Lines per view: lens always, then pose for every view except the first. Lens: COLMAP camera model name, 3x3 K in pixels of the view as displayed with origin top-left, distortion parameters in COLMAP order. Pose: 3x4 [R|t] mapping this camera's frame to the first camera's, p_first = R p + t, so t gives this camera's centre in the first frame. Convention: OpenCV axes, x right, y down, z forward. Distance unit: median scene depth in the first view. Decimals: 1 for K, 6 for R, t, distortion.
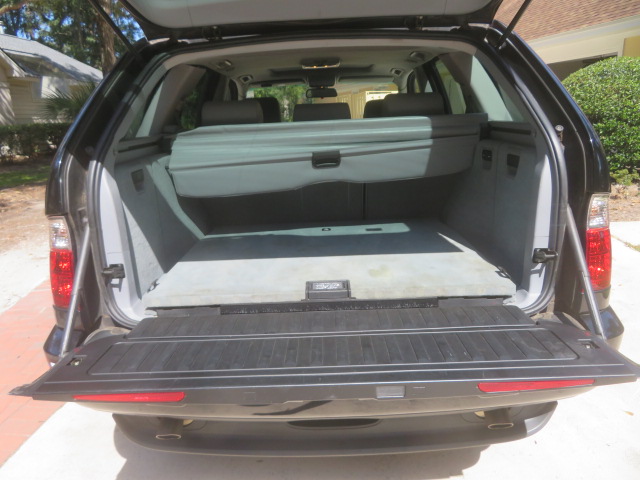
lens RADIAL K [[462.0, 0, 317.5], [0, 462.0, 240.4], [0, 0, 1]] dist [-0.011439, 0.008569]
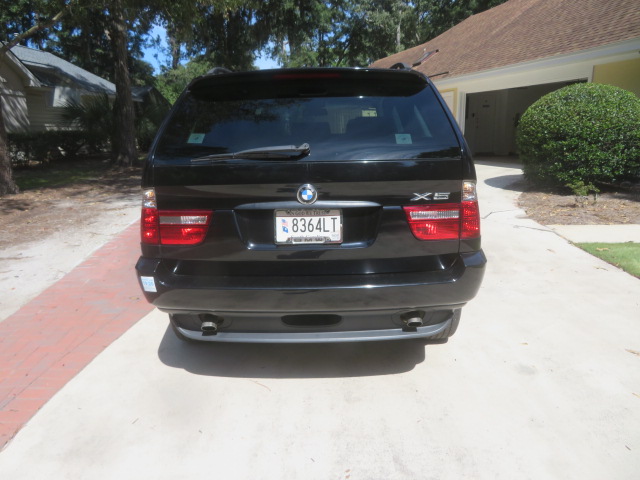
lens RADIAL K [[462.0, 0, 317.7], [0, 462.0, 242.7], [0, 0, 1]] dist [-0.011439, 0.008569]
pose [[0.999798, 0.019746, 0.003674, 0.033688], [-0.019663, 0.999575, -0.021514, 0.119763], [-0.004097, 0.021438, 0.999762, -0.469959]]
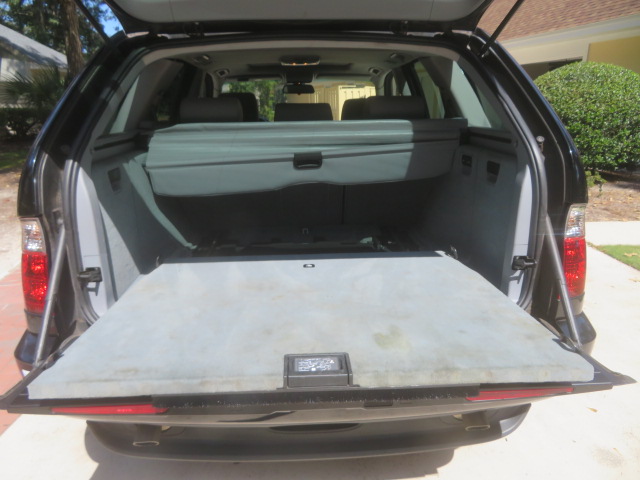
lens RADIAL K [[462.0, 0, 317.5], [0, 462.0, 240.4], [0, 0, 1]] dist [-0.011439, 0.008569]
pose [[0.997769, 0.011921, 0.065681, -0.023343], [-0.012916, 0.999808, 0.014741, -0.018857], [-0.065492, -0.015557, 0.997732, 0.005286]]
